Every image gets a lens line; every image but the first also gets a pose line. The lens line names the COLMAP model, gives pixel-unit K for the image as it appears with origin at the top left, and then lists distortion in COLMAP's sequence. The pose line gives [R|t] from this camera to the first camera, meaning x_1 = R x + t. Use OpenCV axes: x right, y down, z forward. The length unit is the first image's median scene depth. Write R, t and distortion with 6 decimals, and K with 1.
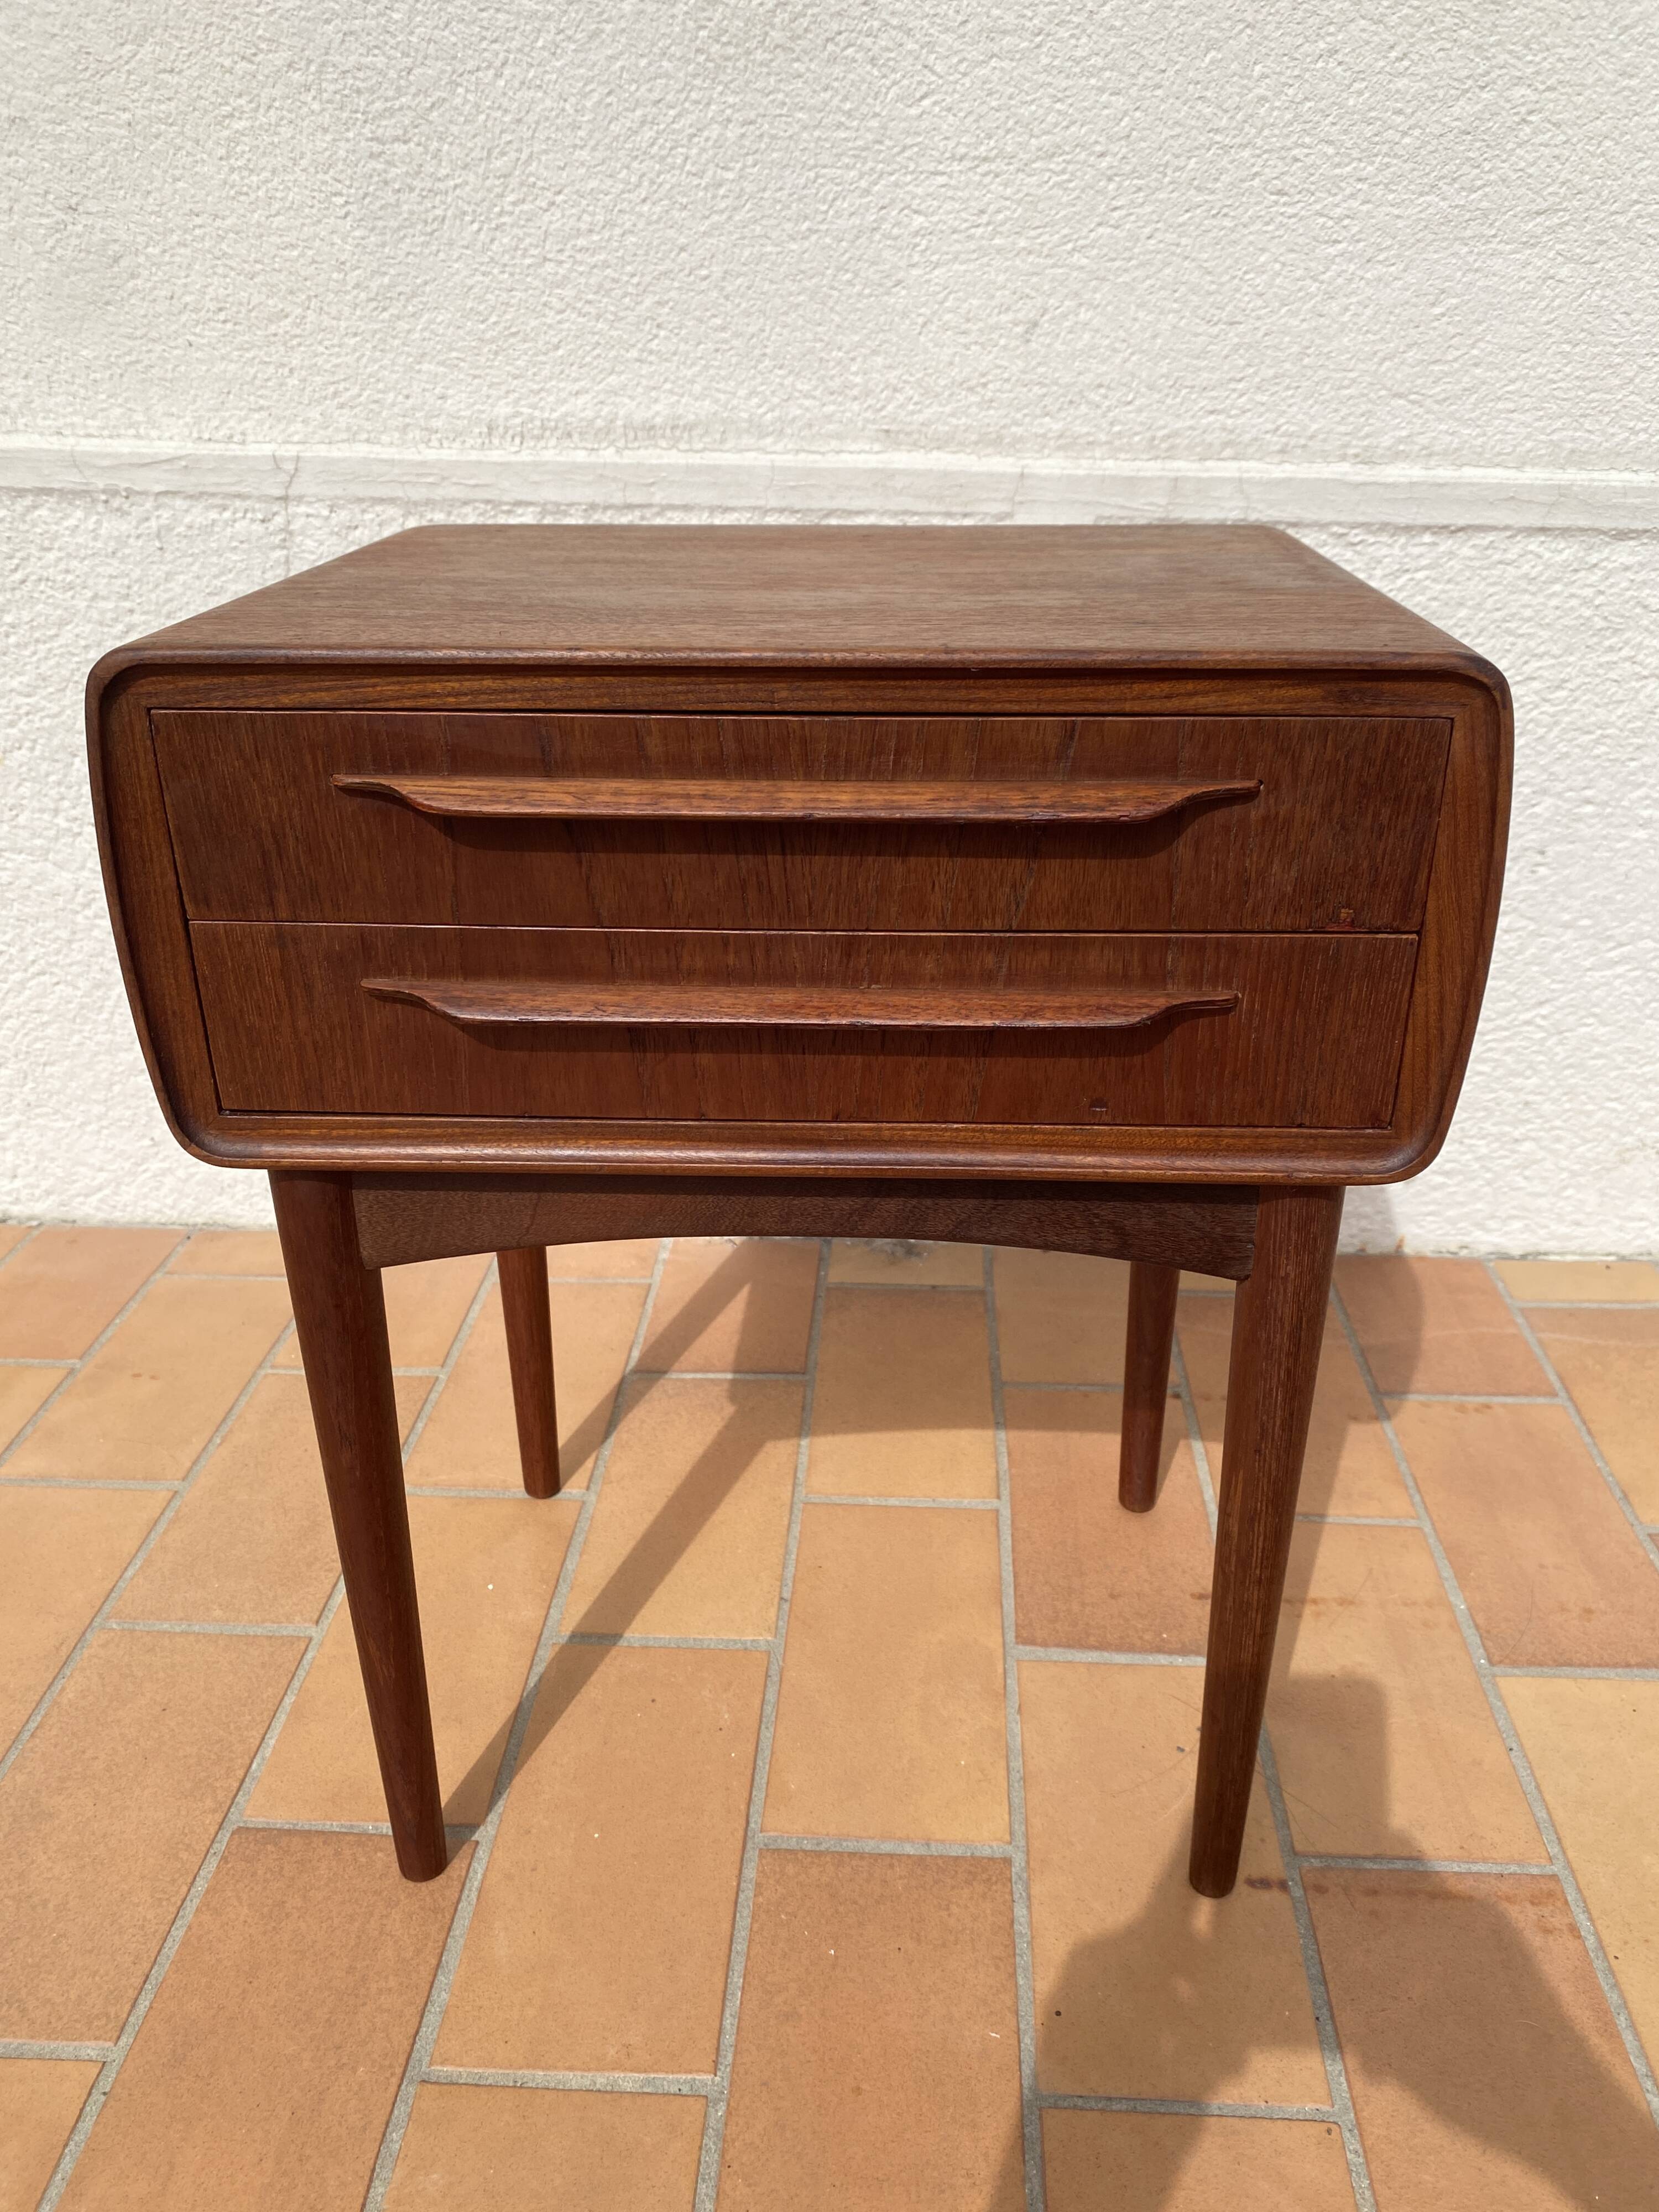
lens RADIAL K [[1721.9, 0, 852.6], [0, 1721.9, 1129.8], [0, 0, 1]] dist [0.009385, -0.010911]
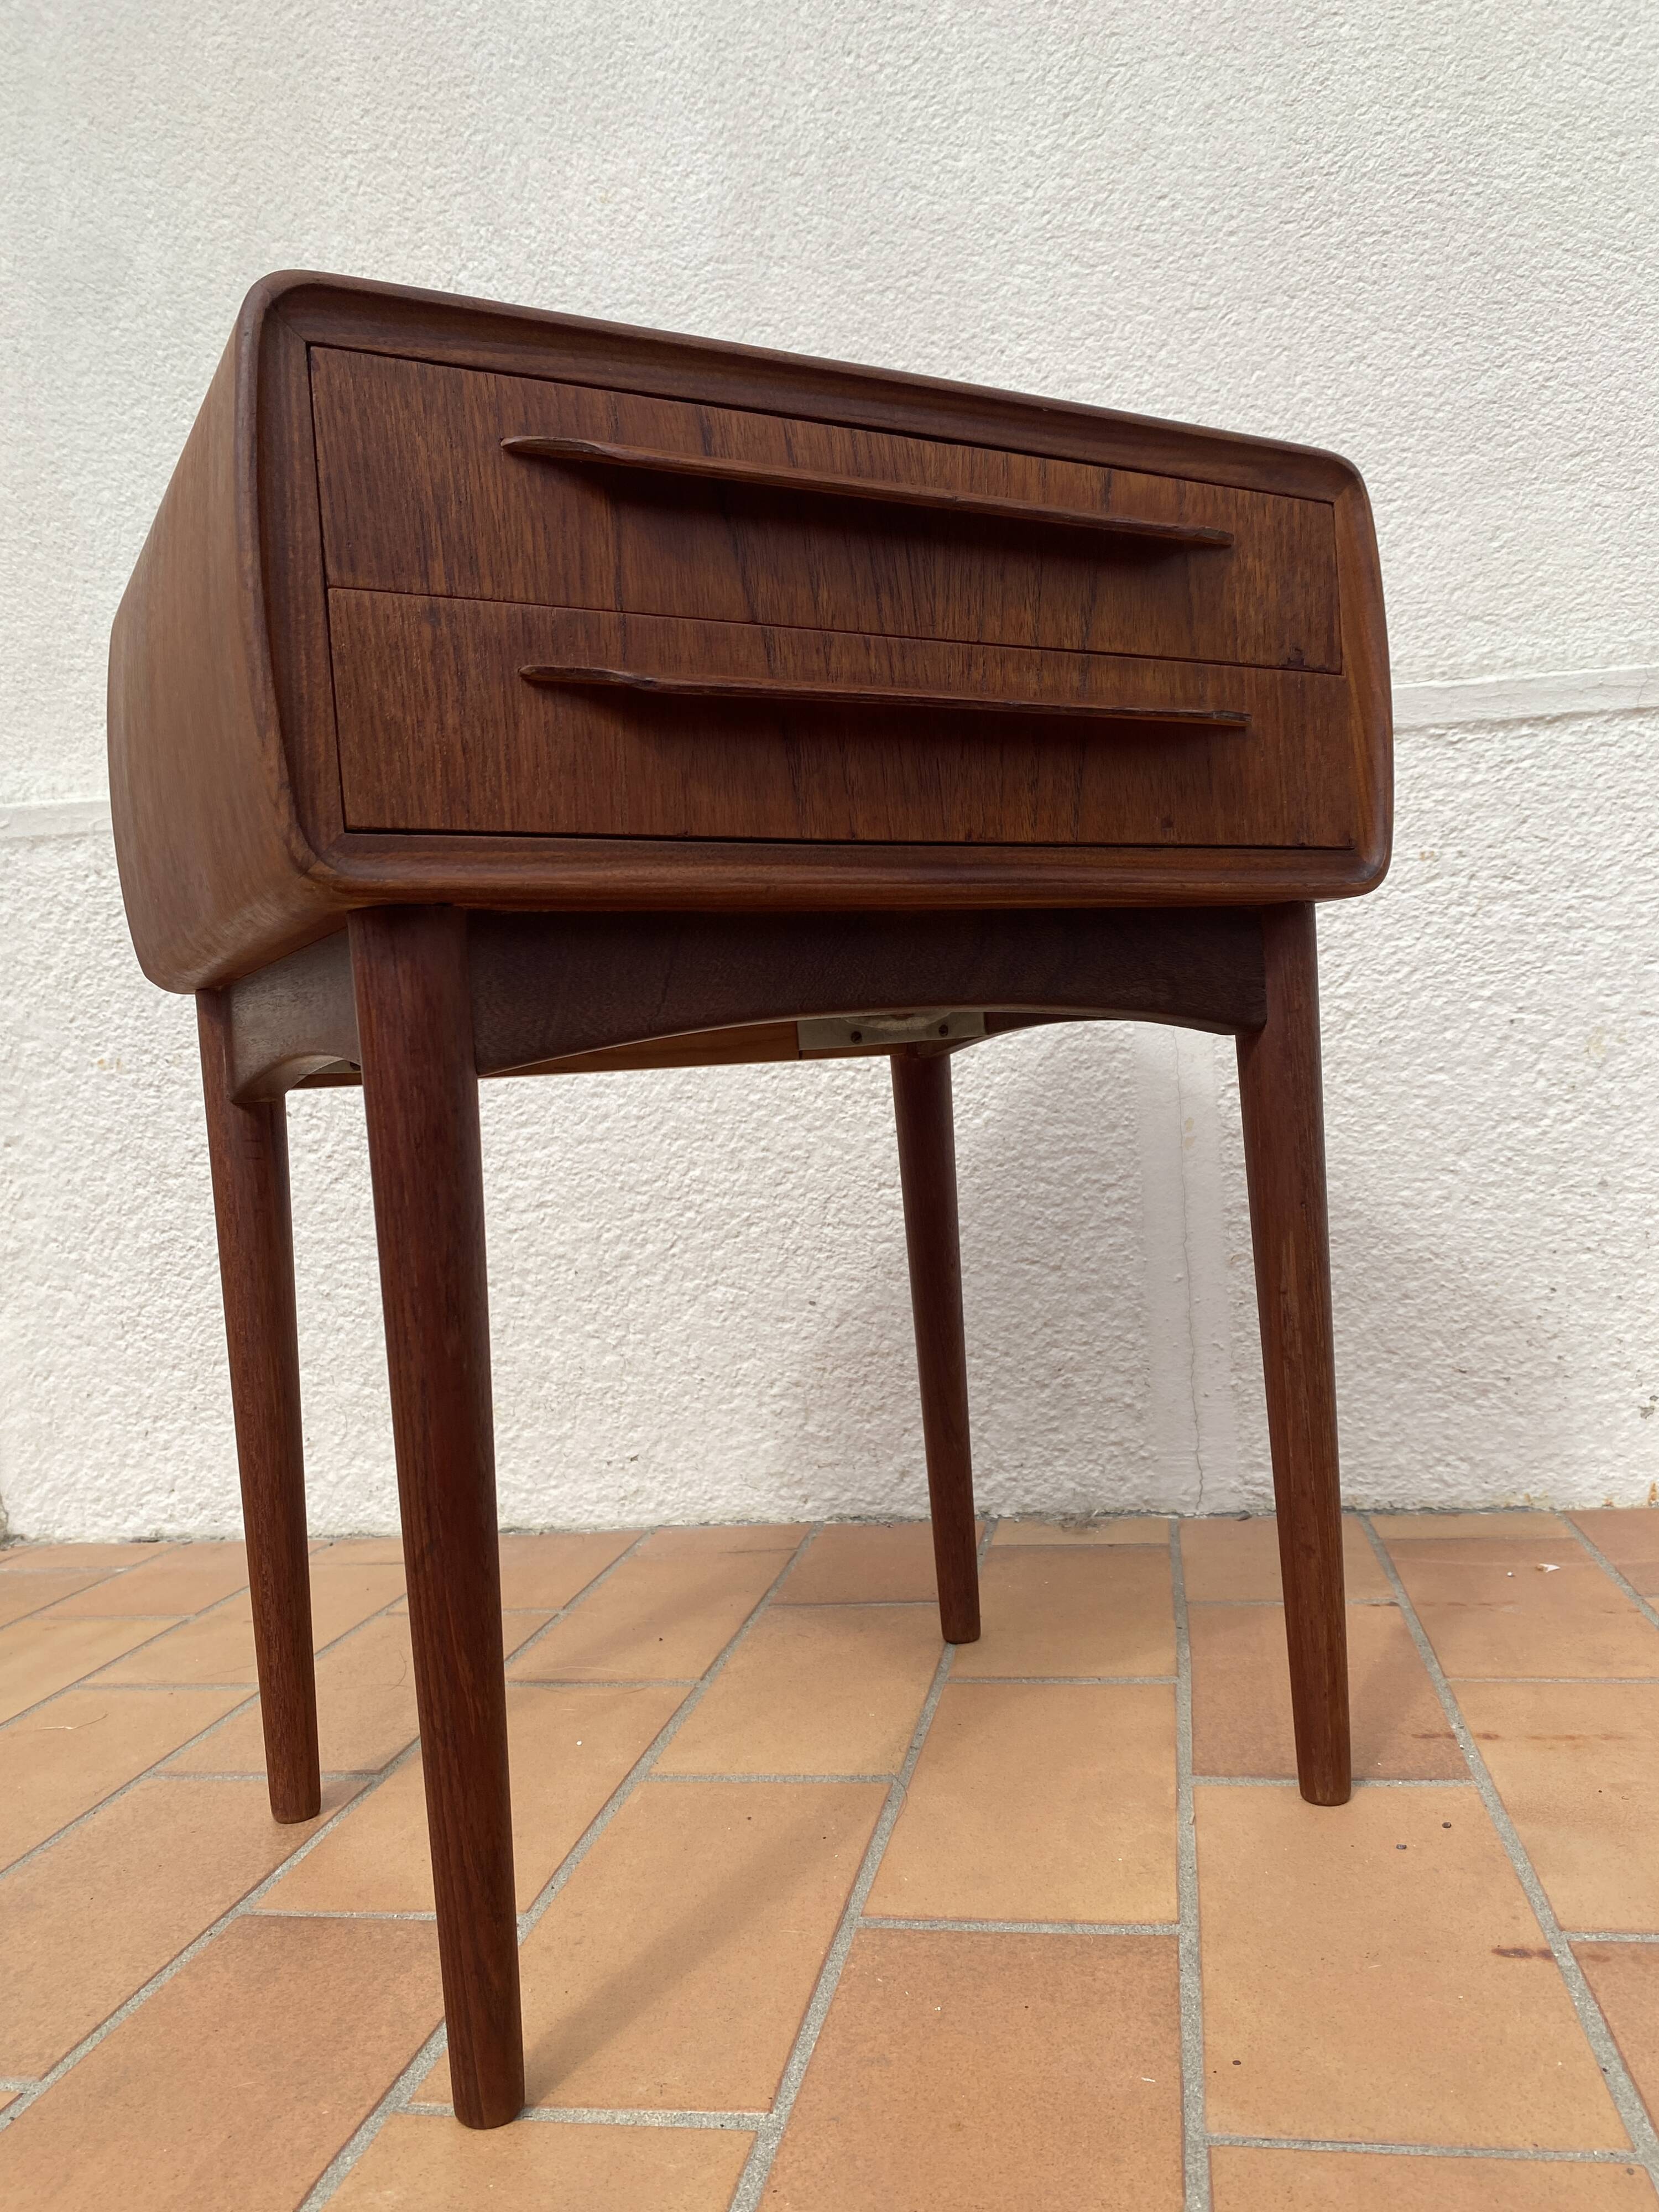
lens RADIAL K [[1721.9, 0, 854.1], [0, 1721.9, 1115.0], [0, 0, 1]] dist [0.009385, -0.010911]
pose [[0.989704, -0.061755, -0.129120, 0.053517], [0.002915, 0.910639, -0.413193, 0.308719], [0.143099, 0.408563, 0.901443, 0.099717]]
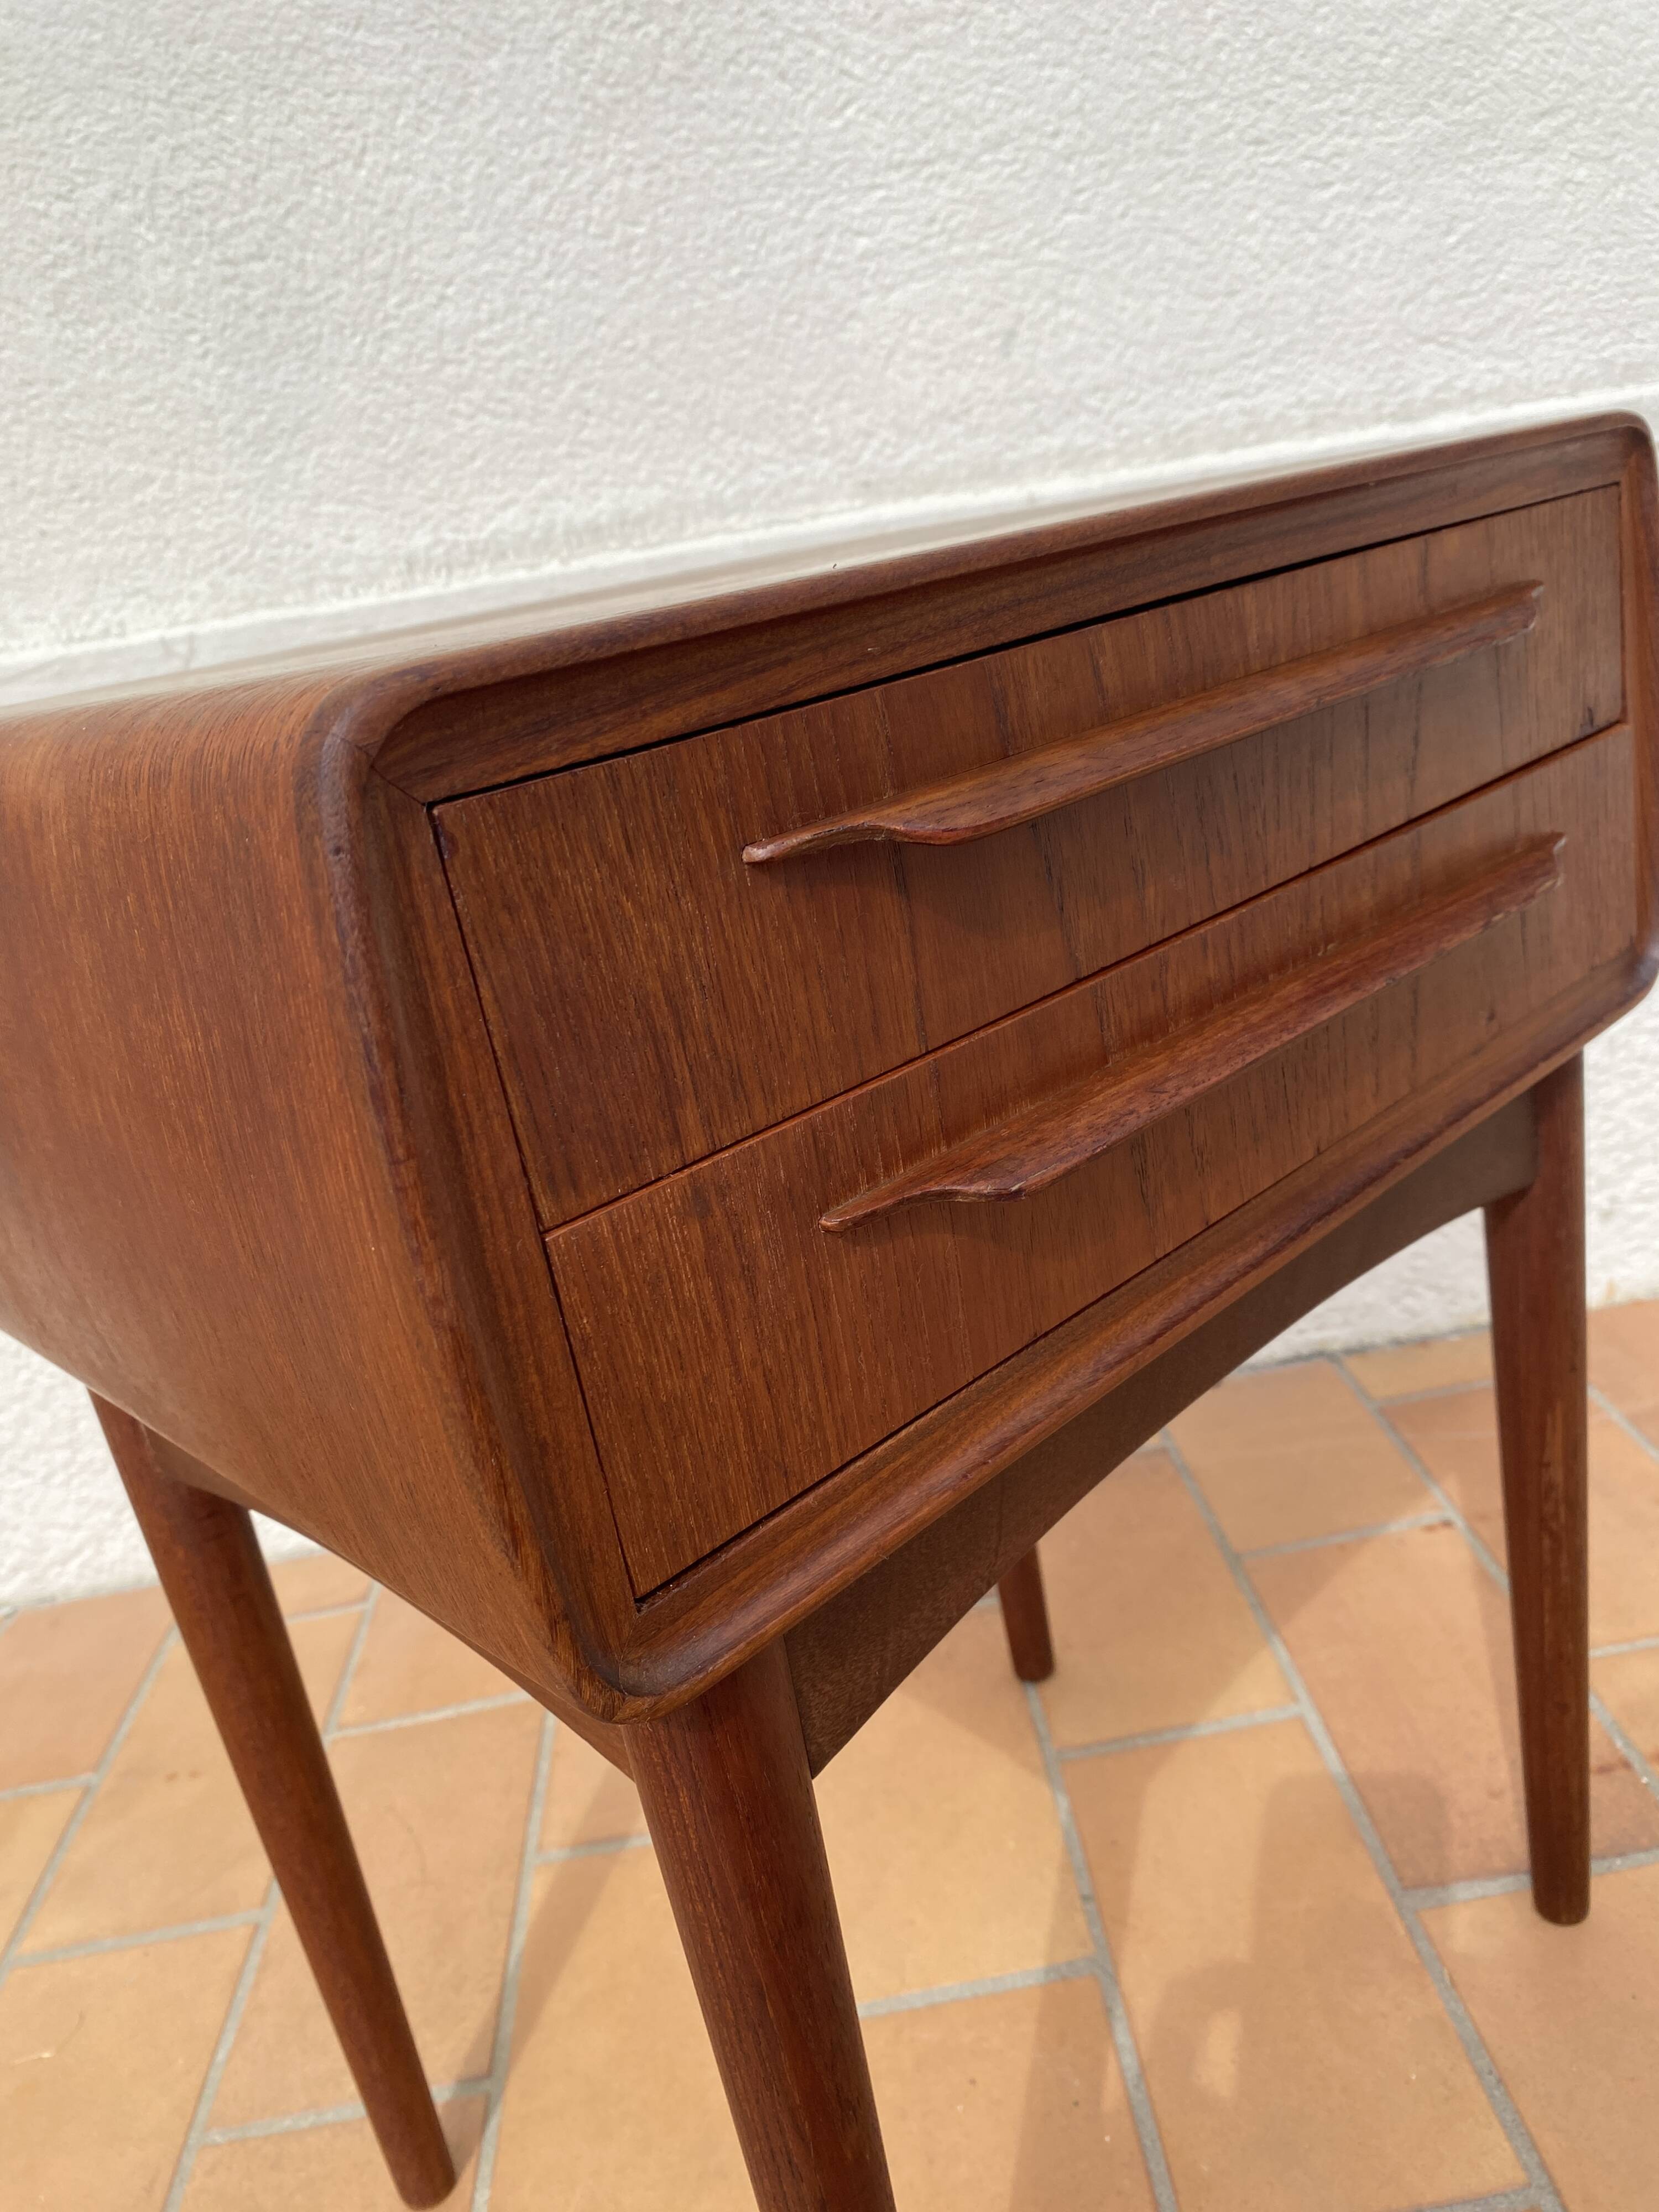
lens RADIAL K [[1721.9, 0, 850.7], [0, 1721.9, 1119.1], [0, 0, 1]] dist [0.009385, -0.010911]
pose [[0.977985, -0.199339, 0.061717, -0.109410], [0.205182, 0.972483, -0.110353, 0.000449], [-0.038021, 0.120587, 0.991974, 0.184418]]
